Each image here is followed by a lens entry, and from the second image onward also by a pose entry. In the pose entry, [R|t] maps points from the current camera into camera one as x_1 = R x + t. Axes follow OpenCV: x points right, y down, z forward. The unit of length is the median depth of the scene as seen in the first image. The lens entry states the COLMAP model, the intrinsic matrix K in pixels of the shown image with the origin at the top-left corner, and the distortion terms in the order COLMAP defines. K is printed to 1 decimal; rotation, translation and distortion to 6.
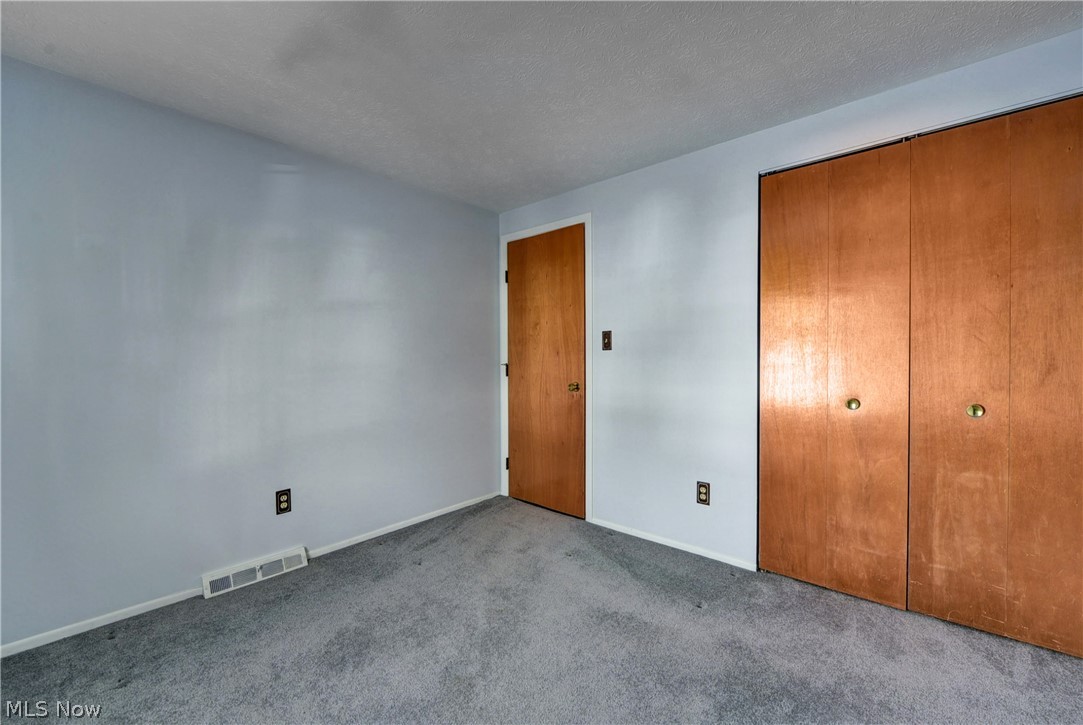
lens RADIAL K [[434.1, 0, 543.6], [0, 434.1, 364.9], [0, 0, 1]] dist [-0.008482, -0.000587]
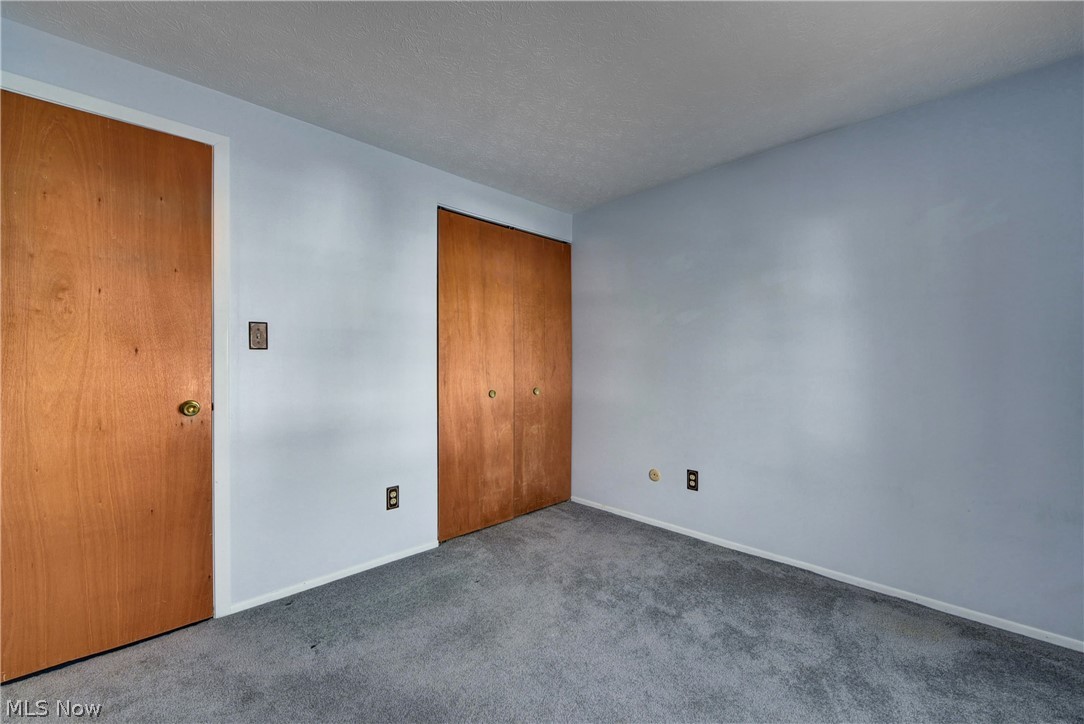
lens RADIAL K [[434.5, 0, 544.1], [0, 434.5, 364.4], [0, 0, 1]] dist [-0.008482, -0.000587]
pose [[0.079672, 0.000099, 0.996821, -0.731478], [0.011011, 0.999939, -0.000980, -0.006243], [-0.996760, 0.011054, 0.079666, 0.701875]]
